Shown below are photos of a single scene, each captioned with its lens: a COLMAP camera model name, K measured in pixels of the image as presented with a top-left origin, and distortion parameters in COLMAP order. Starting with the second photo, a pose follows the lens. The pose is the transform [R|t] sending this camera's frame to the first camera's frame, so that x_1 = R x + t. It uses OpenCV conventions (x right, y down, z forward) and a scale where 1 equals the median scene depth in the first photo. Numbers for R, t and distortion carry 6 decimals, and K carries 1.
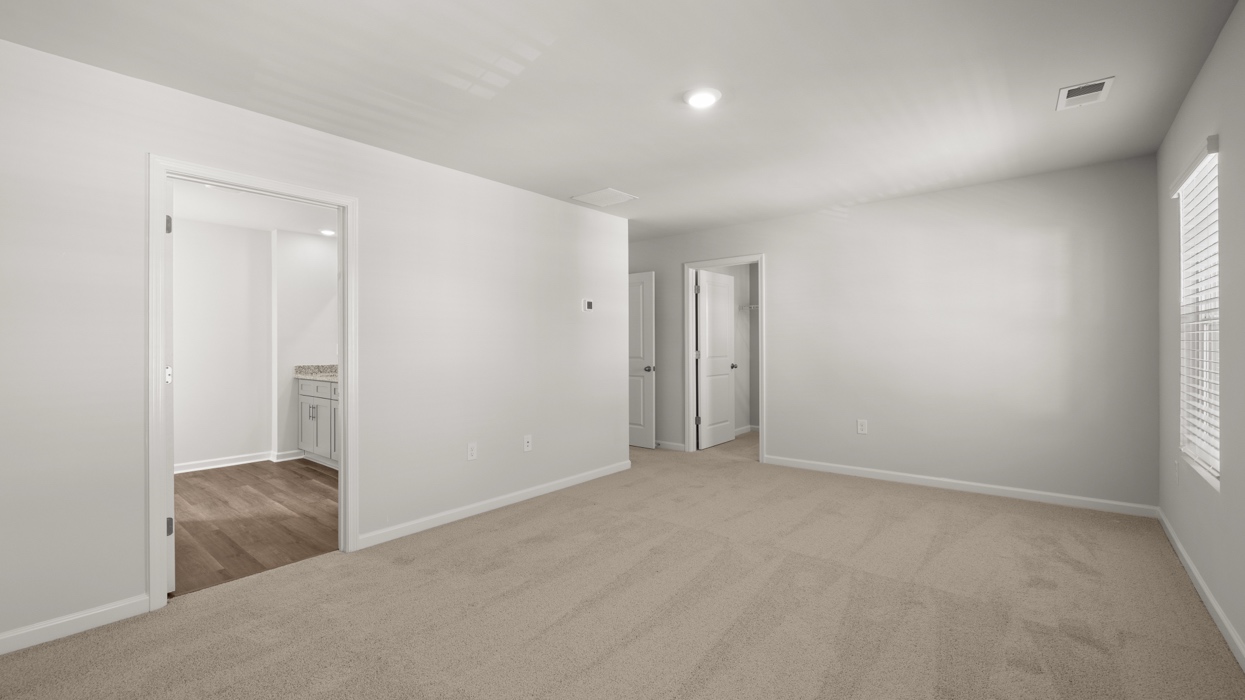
lens RADIAL K [[550.7, 0, 627.5], [0, 550.7, 345.9], [0, 0, 1]] dist [0.010384, -0.000336]
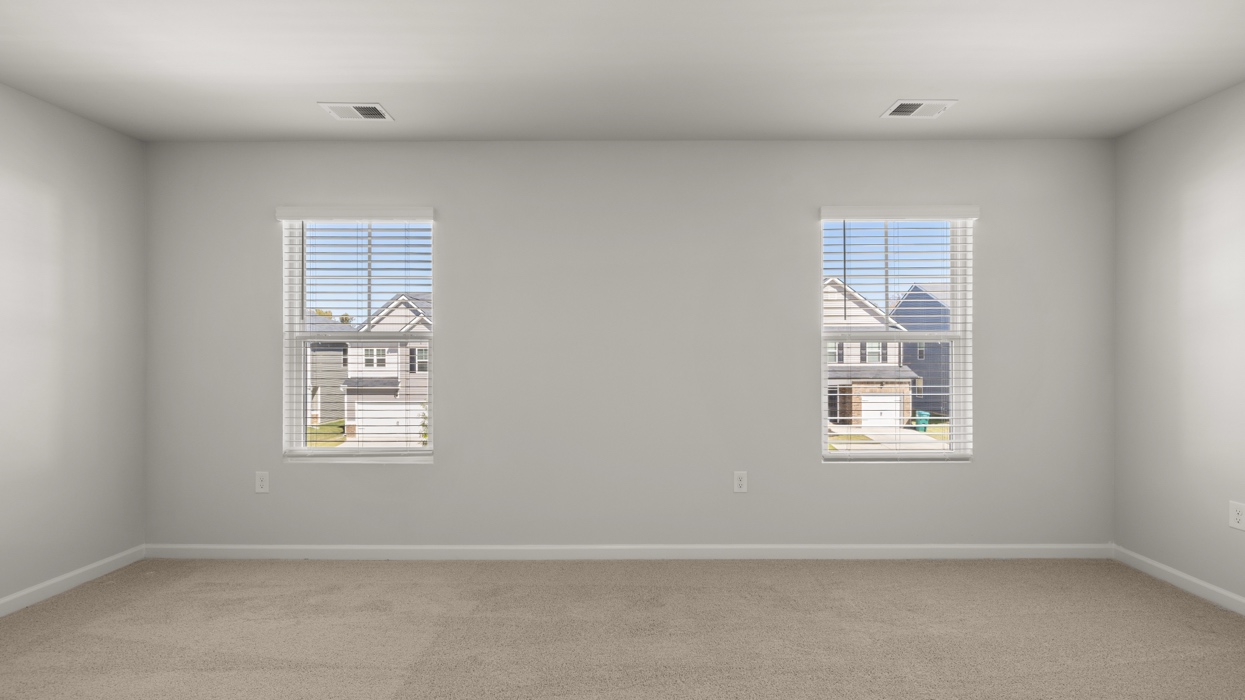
lens RADIAL K [[550.7, 0, 636.2], [0, 550.7, 364.5], [0, 0, 1]] dist [0.010384, -0.000336]
pose [[-0.628818, -0.014642, 0.777414, -0.251647], [0.002362, 0.999782, 0.020741, -0.012529], [-0.777549, 0.014879, -0.628647, 1.098404]]
